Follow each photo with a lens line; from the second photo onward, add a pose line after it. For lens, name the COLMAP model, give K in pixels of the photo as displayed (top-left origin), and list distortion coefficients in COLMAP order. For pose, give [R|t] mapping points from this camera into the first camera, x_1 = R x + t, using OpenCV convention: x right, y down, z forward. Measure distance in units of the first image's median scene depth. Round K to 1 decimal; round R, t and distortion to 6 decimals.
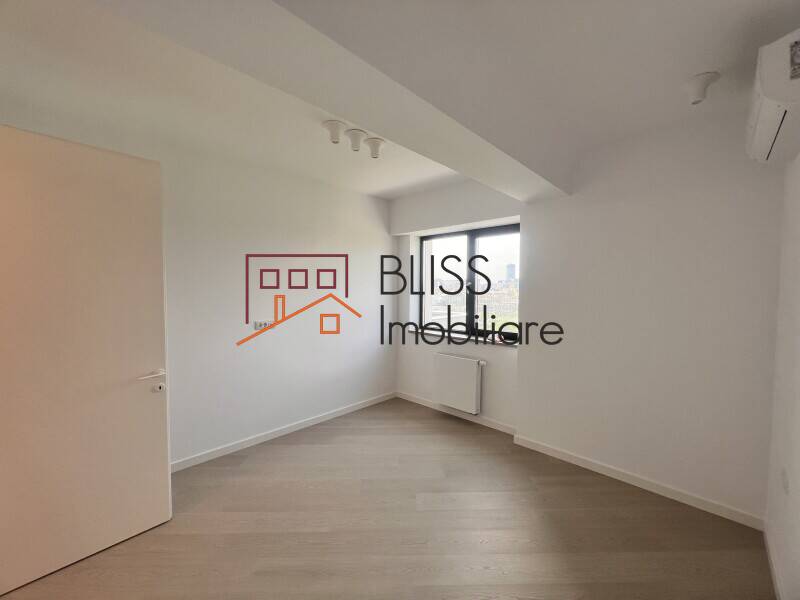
lens RADIAL K [[320.9, 0, 400.0], [0, 320.9, 300.0], [0, 0, 1]] dist [0.000177, 0.000055]
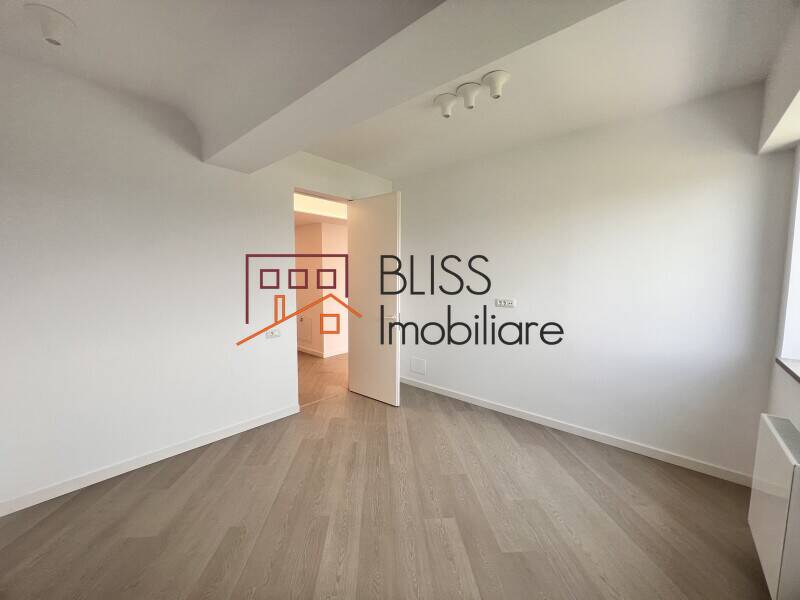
lens RADIAL K [[320.9, 0, 400.0], [0, 320.9, 300.0], [0, 0, 1]] dist [0.000177, 0.000055]
pose [[0.061839, 0.076461, -0.995153, 0.577725], [-0.053573, 0.995878, 0.073188, 0.012858], [0.996647, 0.048788, 0.065680, 0.578646]]
